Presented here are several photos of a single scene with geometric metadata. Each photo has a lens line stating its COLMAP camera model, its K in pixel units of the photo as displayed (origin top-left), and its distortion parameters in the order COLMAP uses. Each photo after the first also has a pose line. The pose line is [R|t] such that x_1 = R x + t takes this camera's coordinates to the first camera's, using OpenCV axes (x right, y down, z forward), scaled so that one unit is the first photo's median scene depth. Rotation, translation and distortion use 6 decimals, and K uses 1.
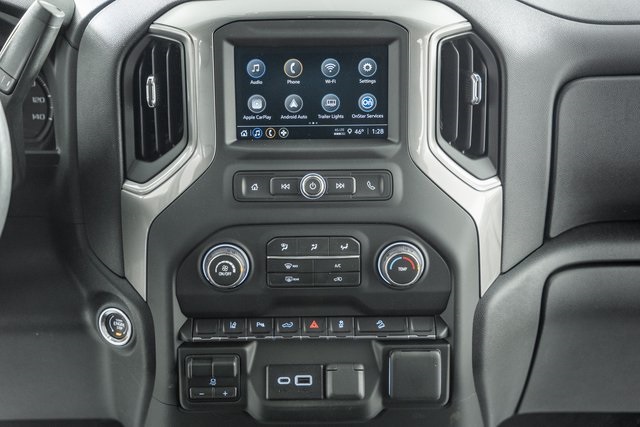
lens RADIAL K [[1237.7, 0, 316.2], [0, 1237.7, 214.0], [0, 0, 1]] dist [0.253932, 0.000000]
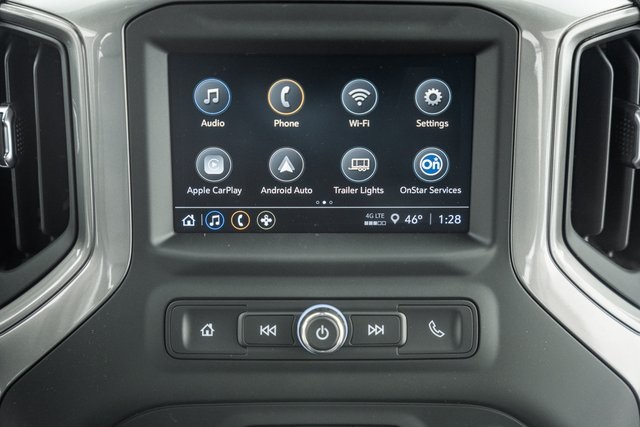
lens RADIAL K [[1237.7, 0, 324.0], [0, 1237.7, 210.7], [0, 0, 1]] dist [0.253932, 0.000000]
pose [[0.999838, 0.011108, 0.014176, -0.009715], [-0.011916, 0.998230, 0.058266, -0.100470], [-0.013504, -0.058425, 0.998200, 0.492131]]
